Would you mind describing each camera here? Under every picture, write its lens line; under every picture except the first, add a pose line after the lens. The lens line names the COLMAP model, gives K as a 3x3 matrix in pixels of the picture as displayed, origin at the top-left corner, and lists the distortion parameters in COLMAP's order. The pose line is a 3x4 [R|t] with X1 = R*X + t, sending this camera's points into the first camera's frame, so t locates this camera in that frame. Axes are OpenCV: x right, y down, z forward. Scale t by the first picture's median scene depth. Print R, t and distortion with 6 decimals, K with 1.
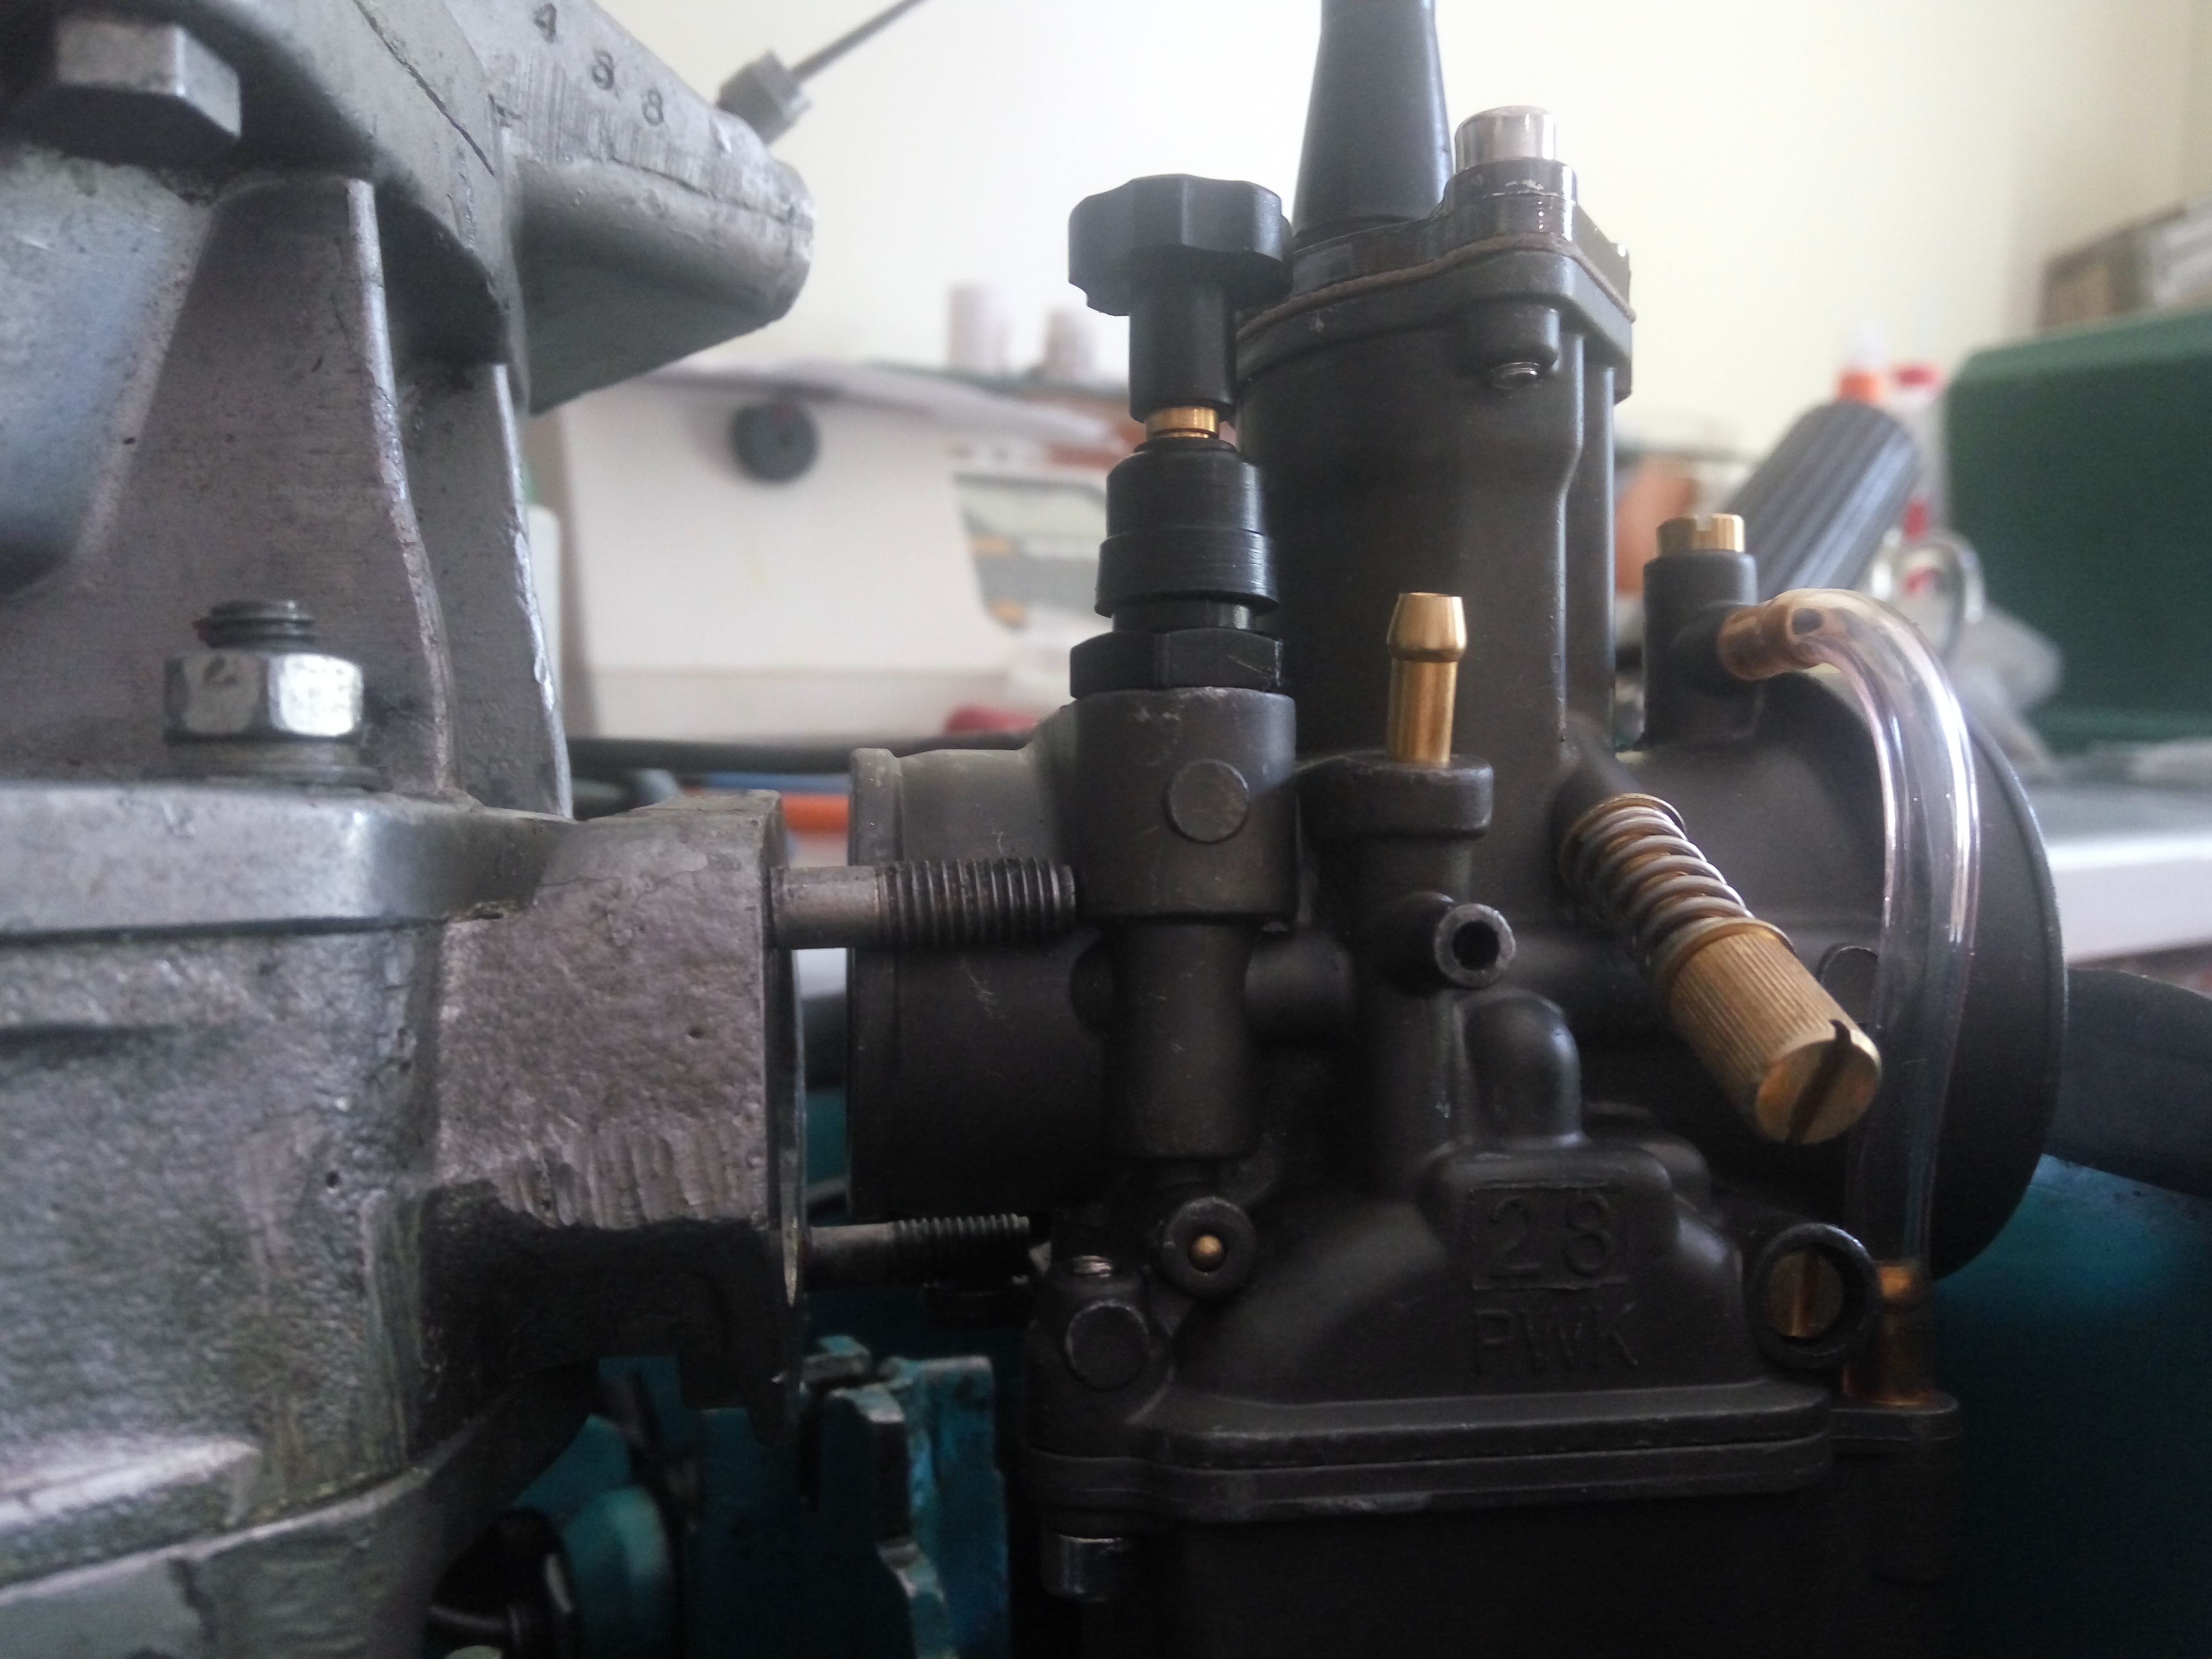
lens RADIAL K [[1917.6, 0, 1149.1], [0, 1917.6, 823.1], [0, 0, 1]] dist [0.083361, -0.125139]
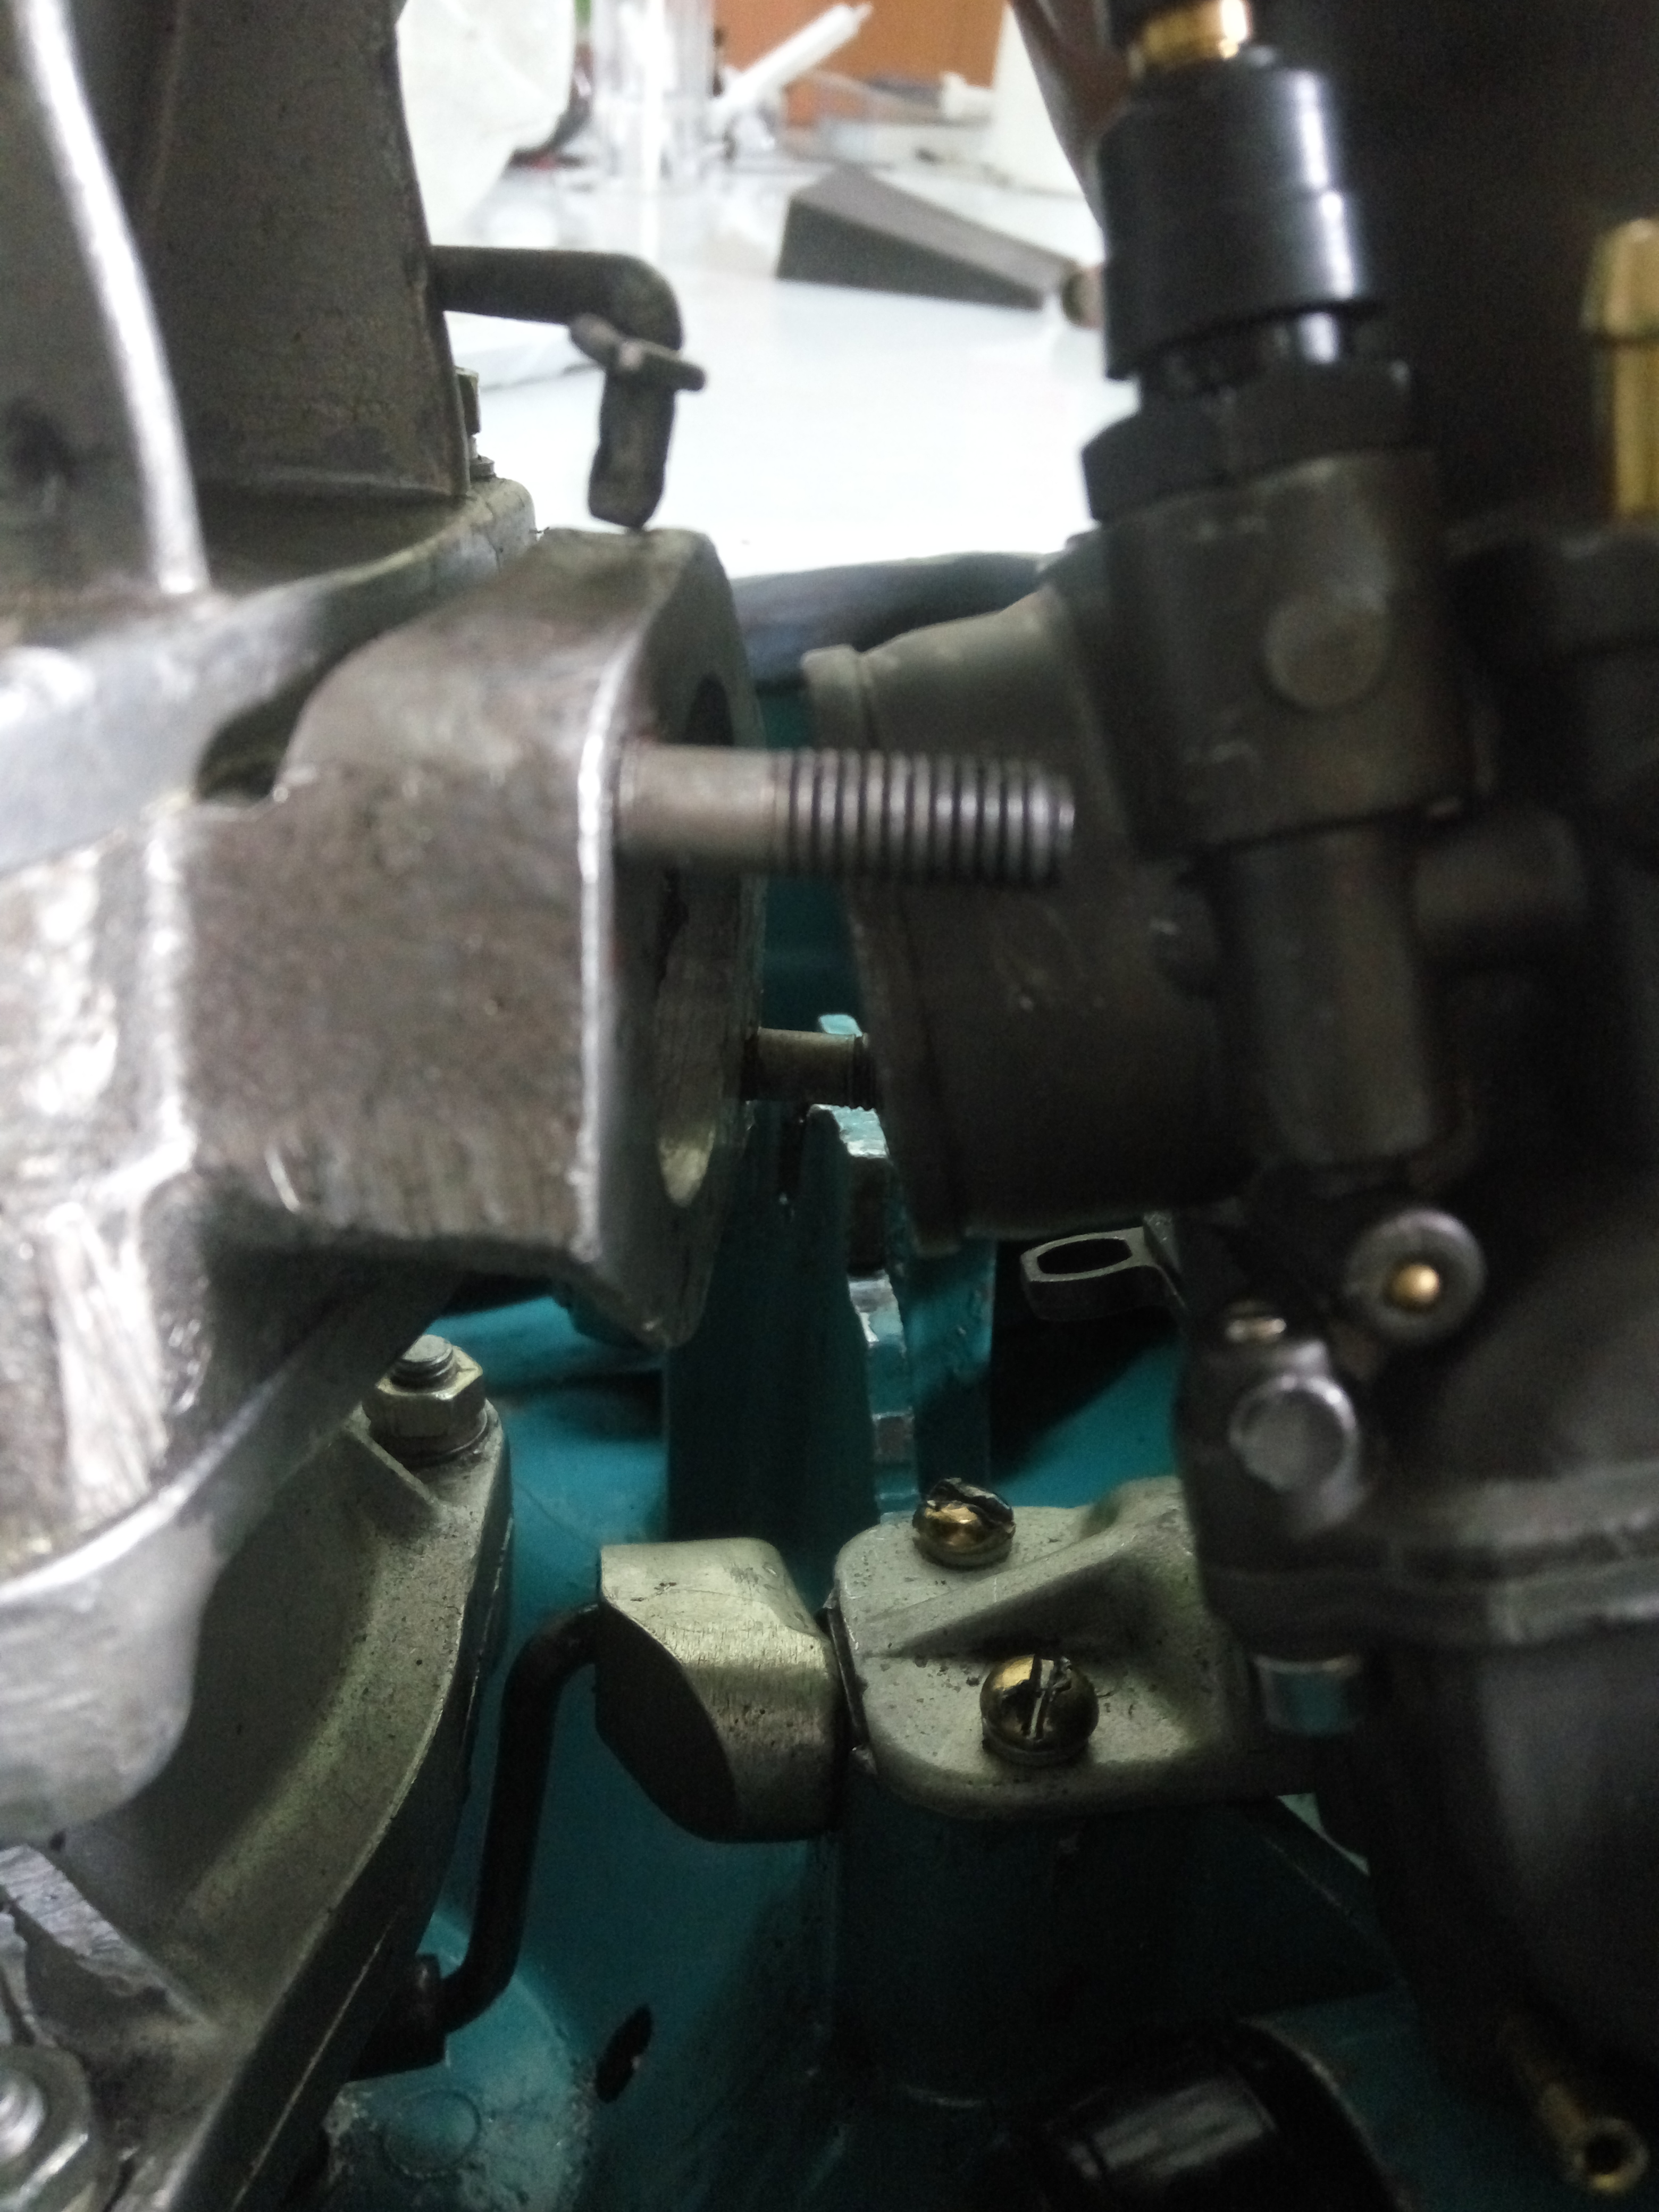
lens RADIAL K [[1847.7, 0, 829.5], [0, 1847.7, 1106.0], [0, 0, 1]] dist [0.079147, -0.131815]
pose [[0.967290, 0.162319, -0.194944, 0.021614], [-0.056576, 0.887167, 0.457968, -0.181009], [0.247285, -0.431958, 0.867331, 0.432904]]
